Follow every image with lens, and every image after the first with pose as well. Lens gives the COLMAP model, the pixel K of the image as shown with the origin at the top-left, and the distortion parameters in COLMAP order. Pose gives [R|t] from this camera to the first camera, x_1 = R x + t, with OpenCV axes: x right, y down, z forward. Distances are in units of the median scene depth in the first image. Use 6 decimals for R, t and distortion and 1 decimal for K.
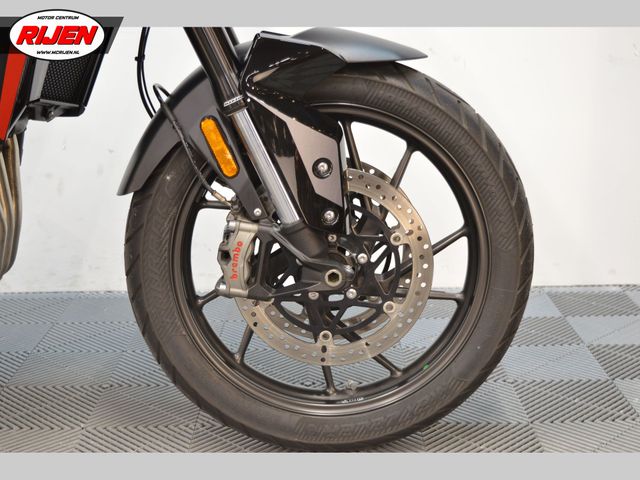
lens RADIAL K [[1036.2, 0, 321.9], [0, 1036.2, 239.5], [0, 0, 1]] dist [0.027028, 0.000000]
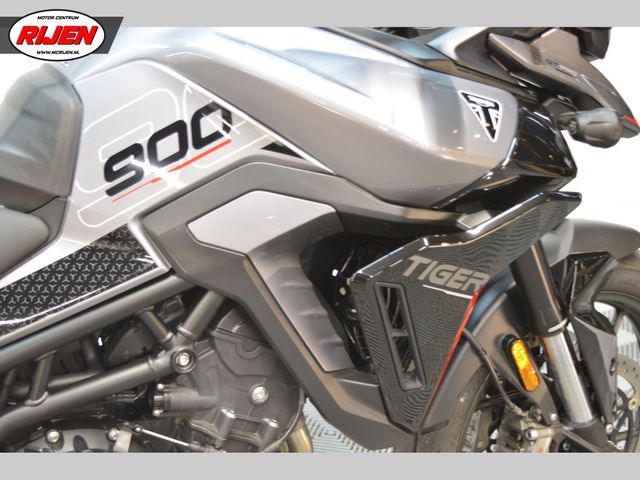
lens RADIAL K [[1036.2, 0, 314.1], [0, 1036.2, 241.5], [0, 0, 1]] dist [0.027028, 0.000000]
pose [[0.866853, -0.162615, 0.471298, -0.682192], [0.118459, 0.985420, 0.122124, -0.331329], [-0.484286, -0.050034, 0.873478, 0.218492]]
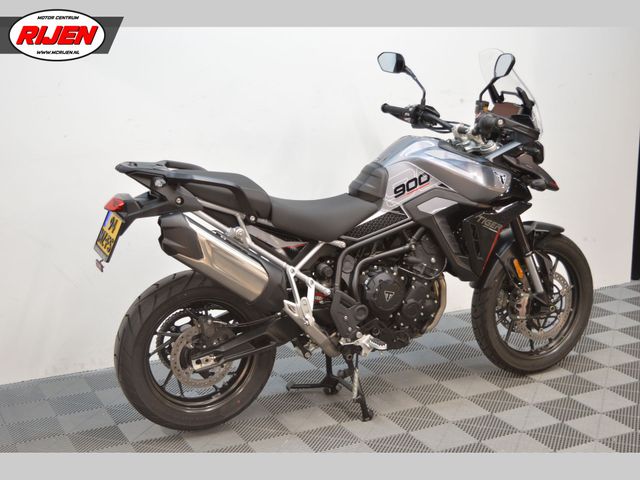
lens RADIAL K [[997.3, 0, 325.4], [0, 997.3, 238.5], [0, 0, 1]] dist [0.035591, 0.000000]
pose [[0.892948, -0.095216, 0.439974, -1.674661], [0.101598, 0.994784, 0.009086, -0.236053], [-0.438544, 0.036587, 0.897965, -1.172590]]
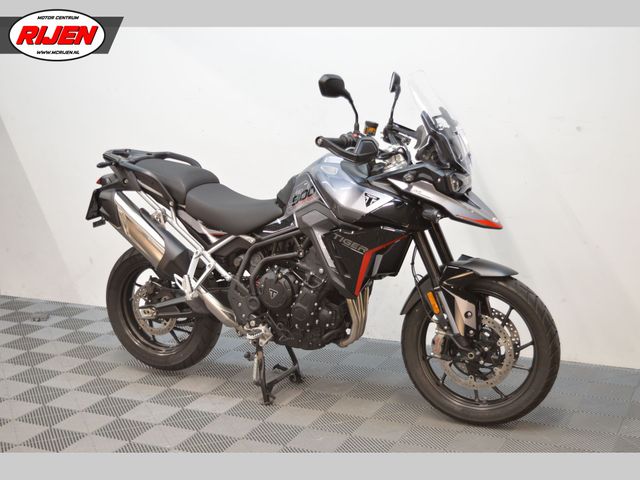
lens RADIAL K [[997.3, 0, 320.4], [0, 997.3, 244.7], [0, 0, 1]] dist [0.035591, 0.000000]
pose [[0.912475, 0.080419, -0.401152, 0.626618], [-0.090351, 0.995893, -0.005869, -0.185832], [0.399032, 0.041600, 0.915993, -1.426312]]
